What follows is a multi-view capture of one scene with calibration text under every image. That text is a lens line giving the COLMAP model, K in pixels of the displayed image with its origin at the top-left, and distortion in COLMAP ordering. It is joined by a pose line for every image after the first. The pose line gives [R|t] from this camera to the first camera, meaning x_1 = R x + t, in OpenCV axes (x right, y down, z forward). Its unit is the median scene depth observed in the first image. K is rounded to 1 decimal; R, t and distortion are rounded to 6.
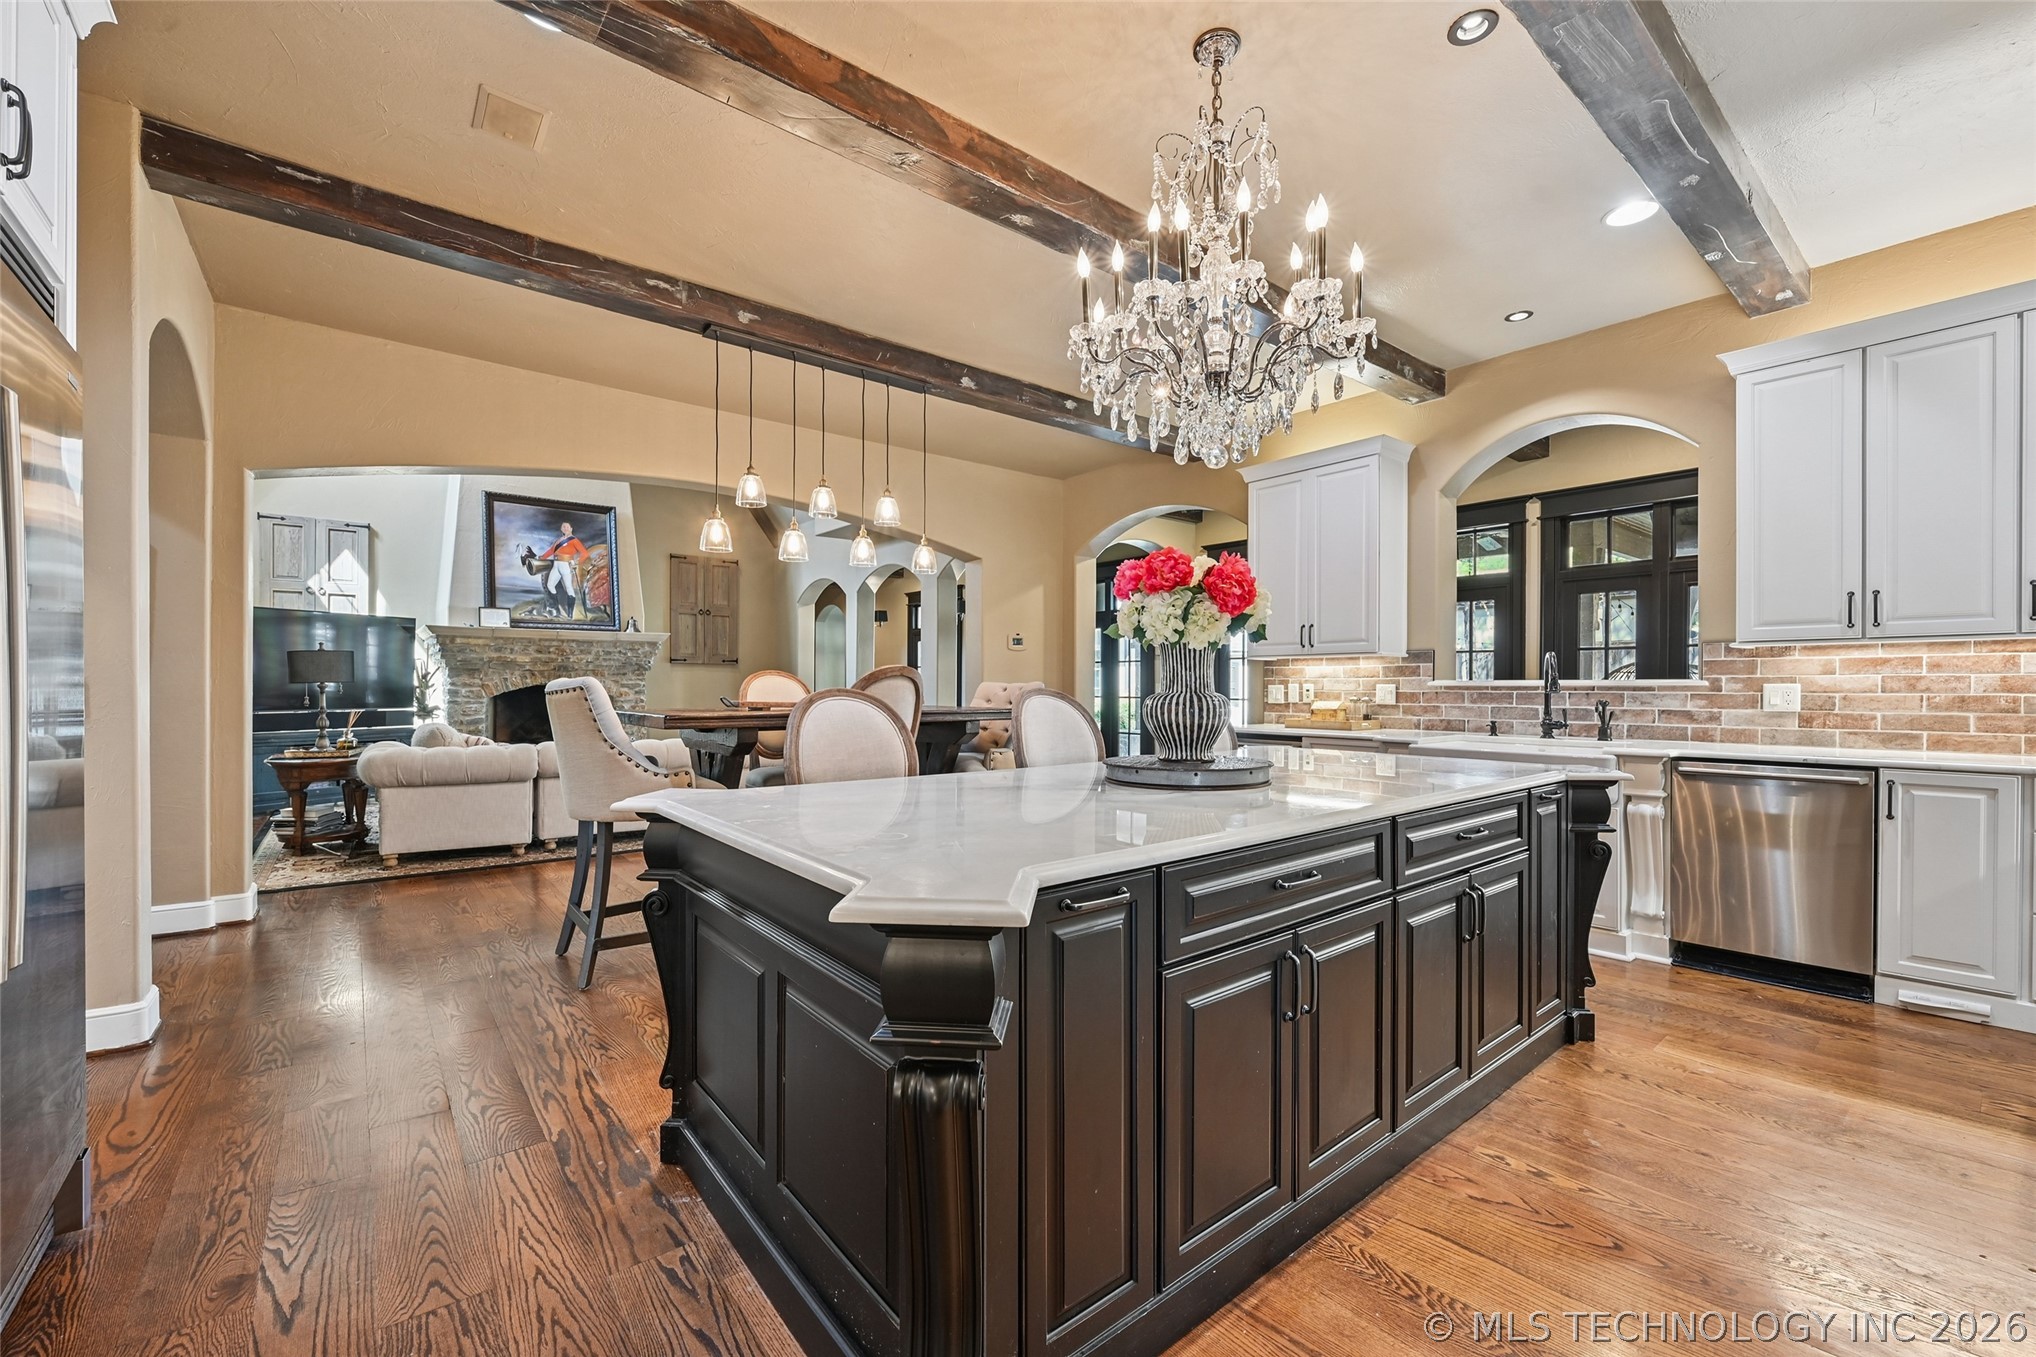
lens RADIAL K [[833.6, 0, 1025.3], [0, 833.6, 689.9], [0, 0, 1]] dist [-0.004450, 0.000819]
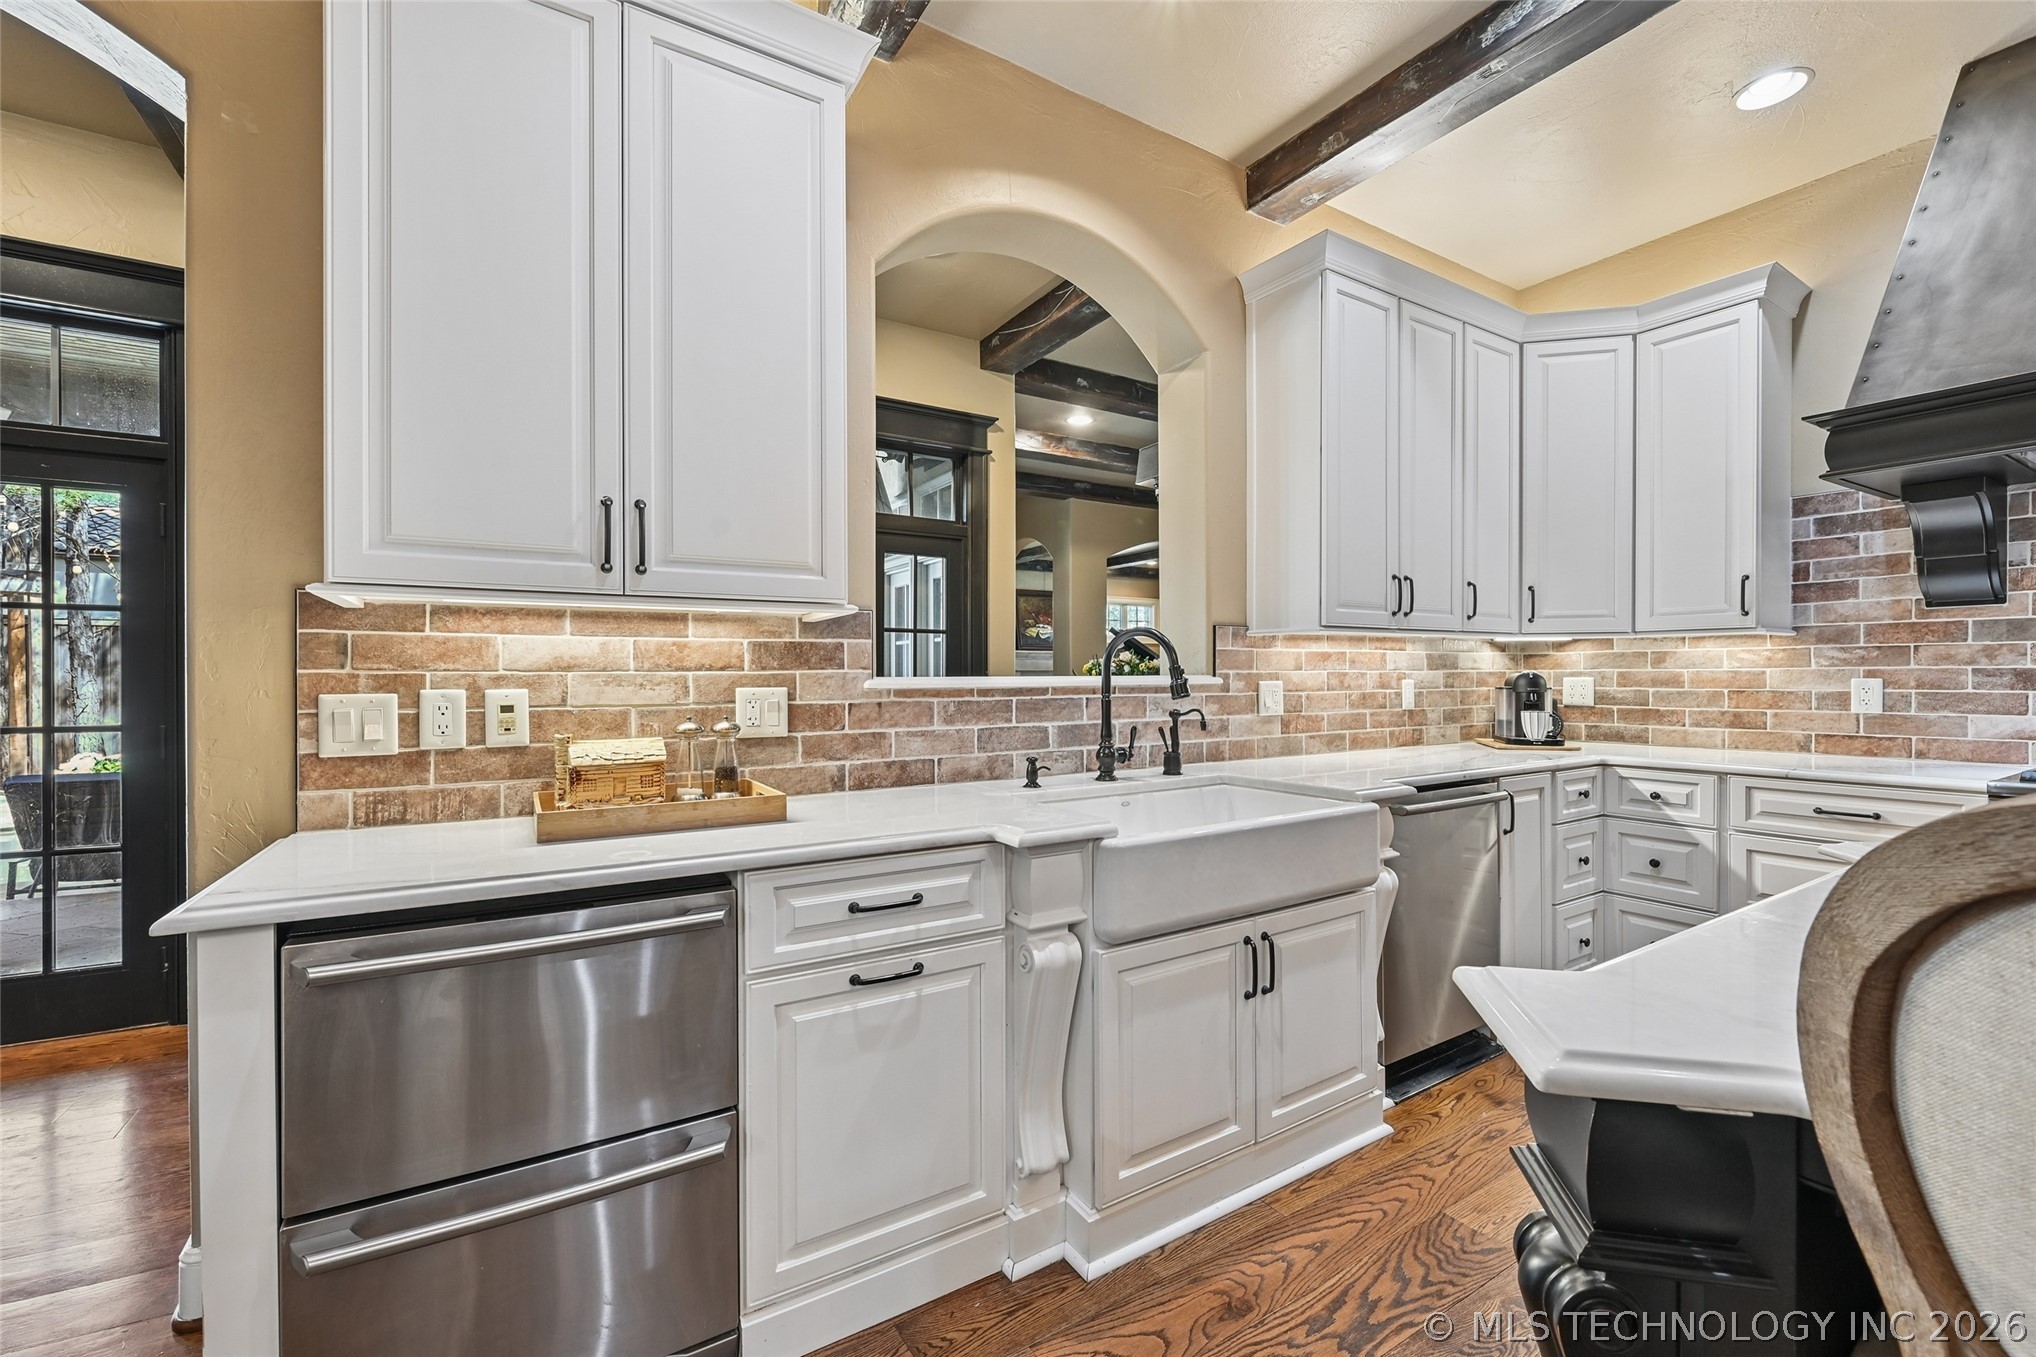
lens RADIAL K [[833.6, 0, 1021.6], [0, 833.6, 673.8], [0, 0, 1]] dist [-0.004450, 0.000819]
pose [[0.136592, -0.000585, 0.990627, 0.054633], [0.008357, 0.999965, -0.000562, -0.012614], [-0.990592, 0.008355, 0.136592, 0.875672]]
